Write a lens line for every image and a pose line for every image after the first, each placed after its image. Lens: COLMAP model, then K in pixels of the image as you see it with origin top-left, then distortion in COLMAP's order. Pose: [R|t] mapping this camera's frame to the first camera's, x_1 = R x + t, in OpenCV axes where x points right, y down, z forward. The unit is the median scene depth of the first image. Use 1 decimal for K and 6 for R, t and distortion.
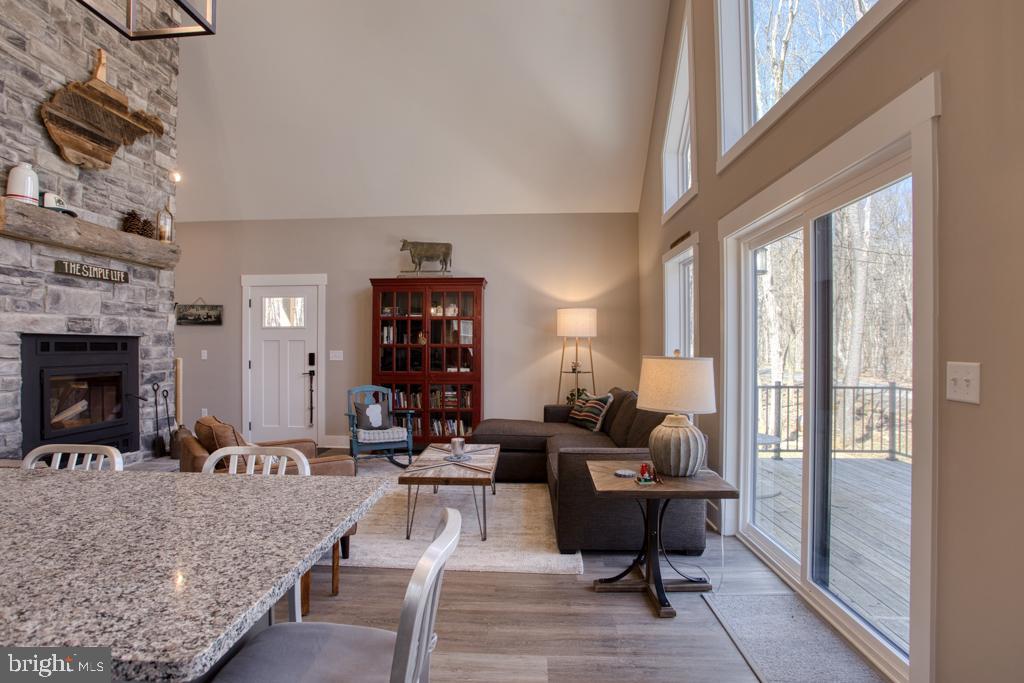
lens RADIAL K [[529.1, 0, 513.6], [0, 529.1, 347.2], [0, 0, 1]] dist [-0.027800, 0.000332]
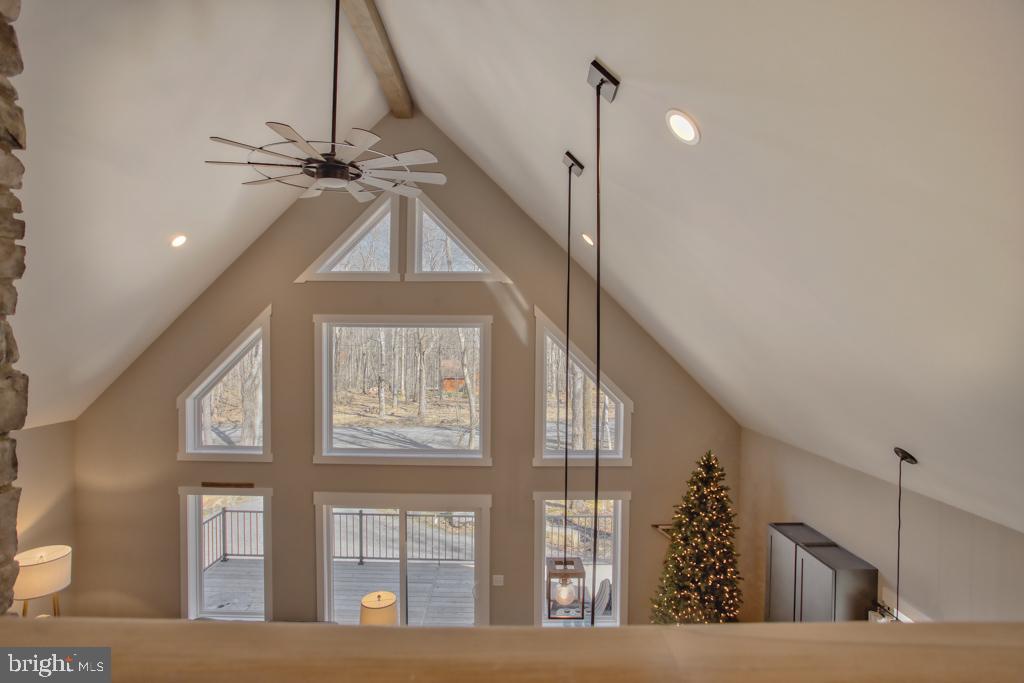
lens RADIAL K [[501.0, 0, 507.4], [0, 501.0, 337.6], [0, 0, 1]] dist [-0.077269, 0.037260]
pose [[-0.037248, -0.002681, 0.999302, -1.145202], [-0.006617, 0.999975, 0.002436, -0.722539], [-0.999284, -0.006522, -0.037265, 0.458956]]
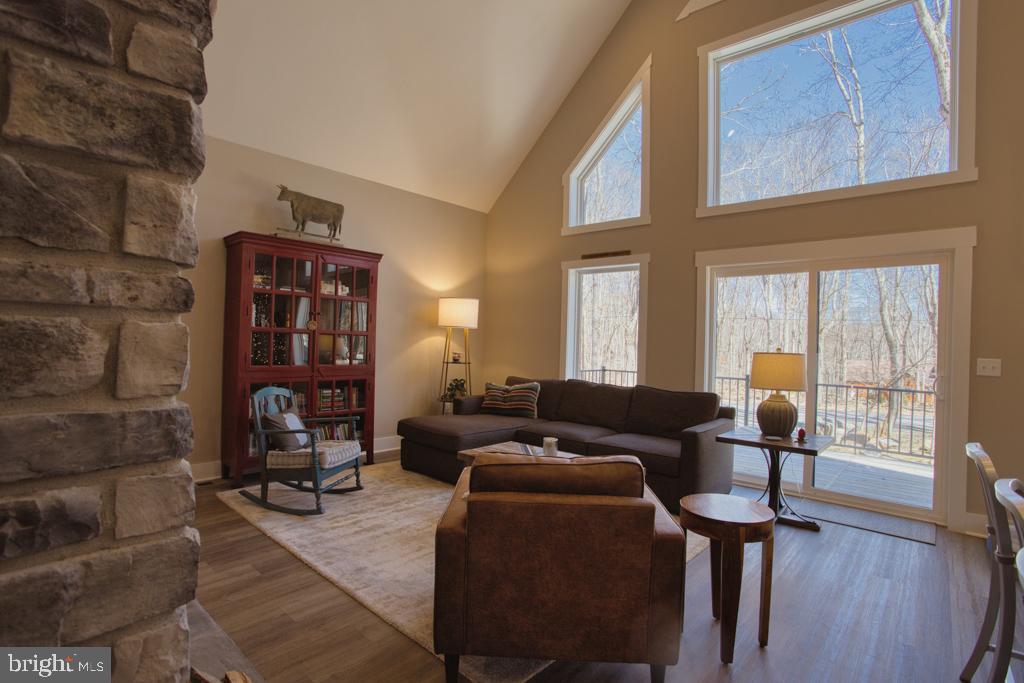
lens RADIAL K [[501.0, 0, 507.4], [0, 501.0, 337.6], [0, 0, 1]] dist [-0.077269, 0.037260]
pose [[0.640824, 0.022834, 0.767348, -0.906177], [-0.029320, 0.999556, -0.005259, 0.003947], [-0.767128, -0.019129, 0.641209, 0.541431]]
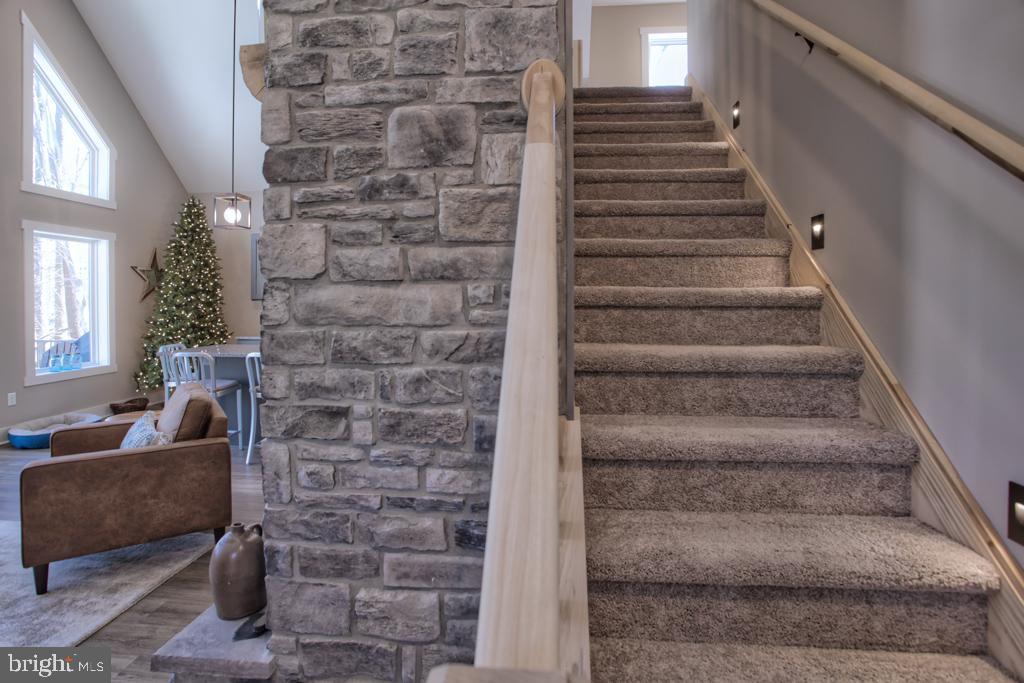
lens RADIAL K [[522.0, 0, 507.2], [0, 522.0, 304.4], [0, 0, 1]] dist [-0.003786, -0.000632]
pose [[-0.997206, -0.000142, 0.074698, -1.064596], [0.000280, 0.999984, 0.005639, -0.024444], [-0.074698, 0.005644, -0.997190, 1.640142]]
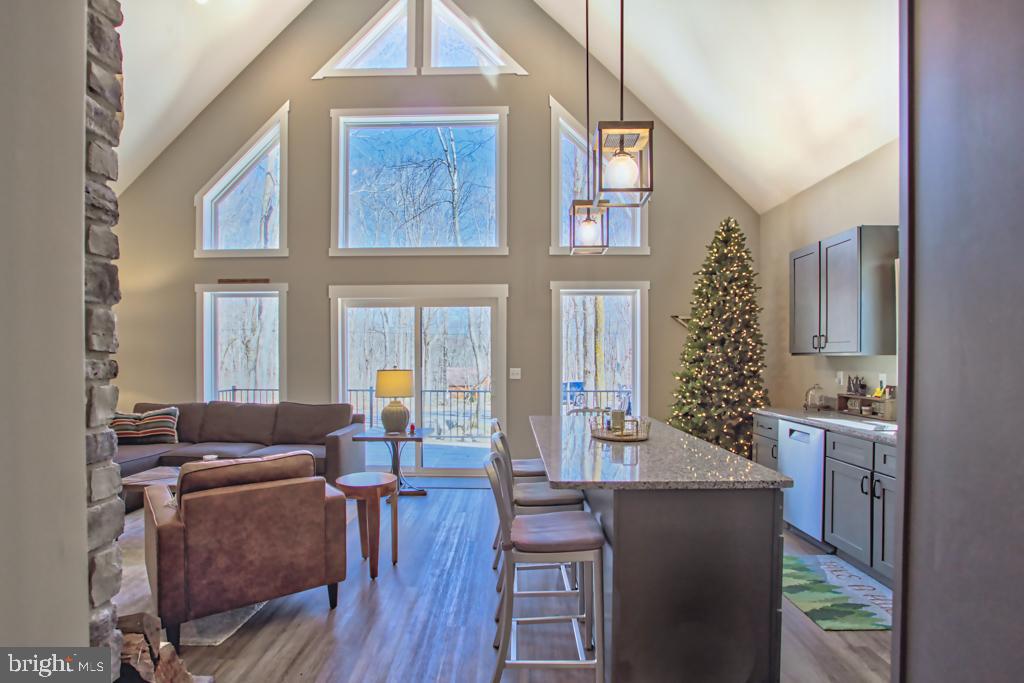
lens RADIAL K [[514.1, 0, 503.7], [0, 514.1, 364.2], [0, 0, 1]] dist [-0.082610, 0.041239]
pose [[-0.019559, -0.010964, 0.999749, -1.178150], [-0.001634, 0.999939, 0.010934, -0.016213], [-0.999807, -0.001420, -0.019576, 0.490830]]
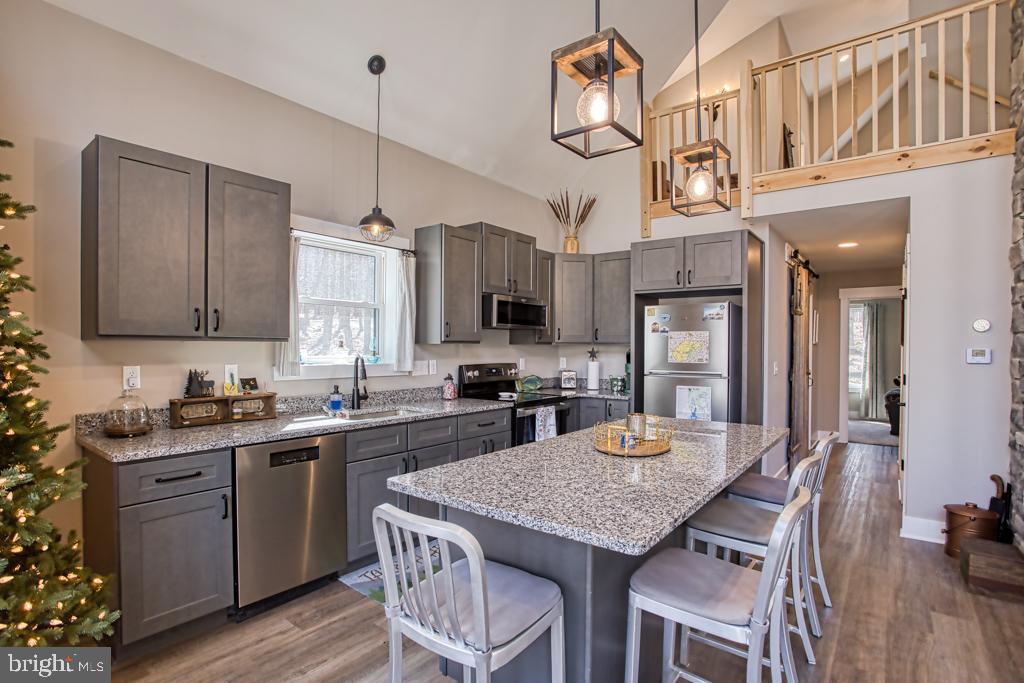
lens RADIAL K [[507.8, 0, 509.2], [0, 507.8, 355.6], [0, 0, 1]] dist [-0.062826, 0.028470]
pose [[-0.586356, 0.010672, -0.809983, 0.196759], [-0.002929, 0.999879, 0.015294, -0.016931], [0.810048, 0.011340, -0.586254, 0.537496]]
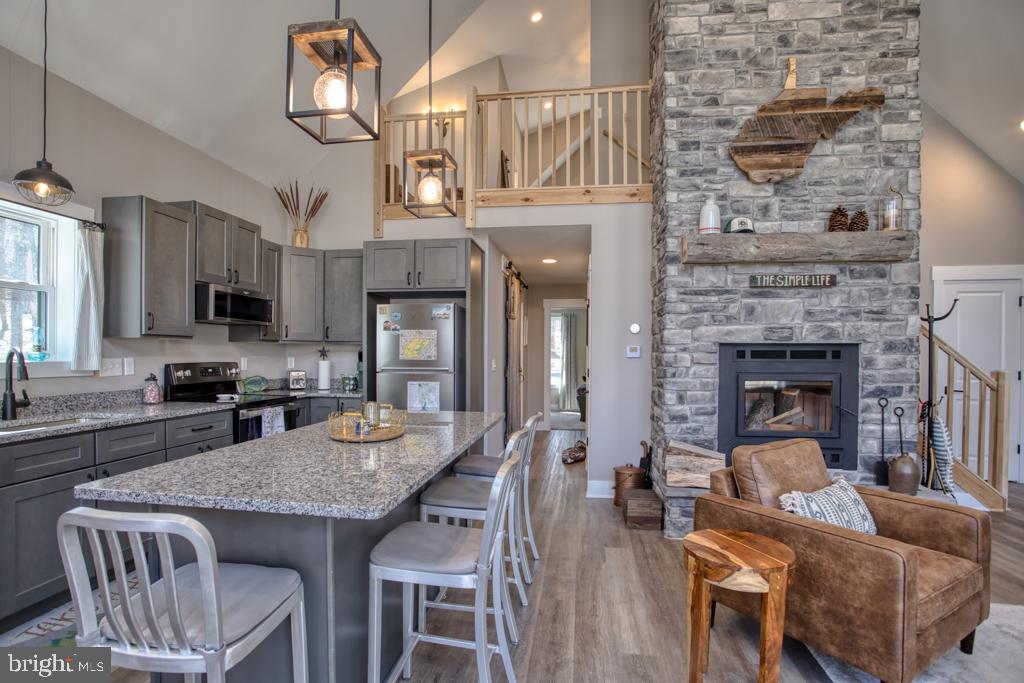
lens RADIAL K [[514.1, 0, 503.7], [0, 514.1, 364.2], [0, 0, 1]] dist [-0.082610, 0.041239]
pose [[-0.118393, 0.015448, -0.992847, 0.219994], [-0.005009, 0.999857, 0.016155, 0.004553], [0.992954, 0.006886, -0.118299, 0.542083]]
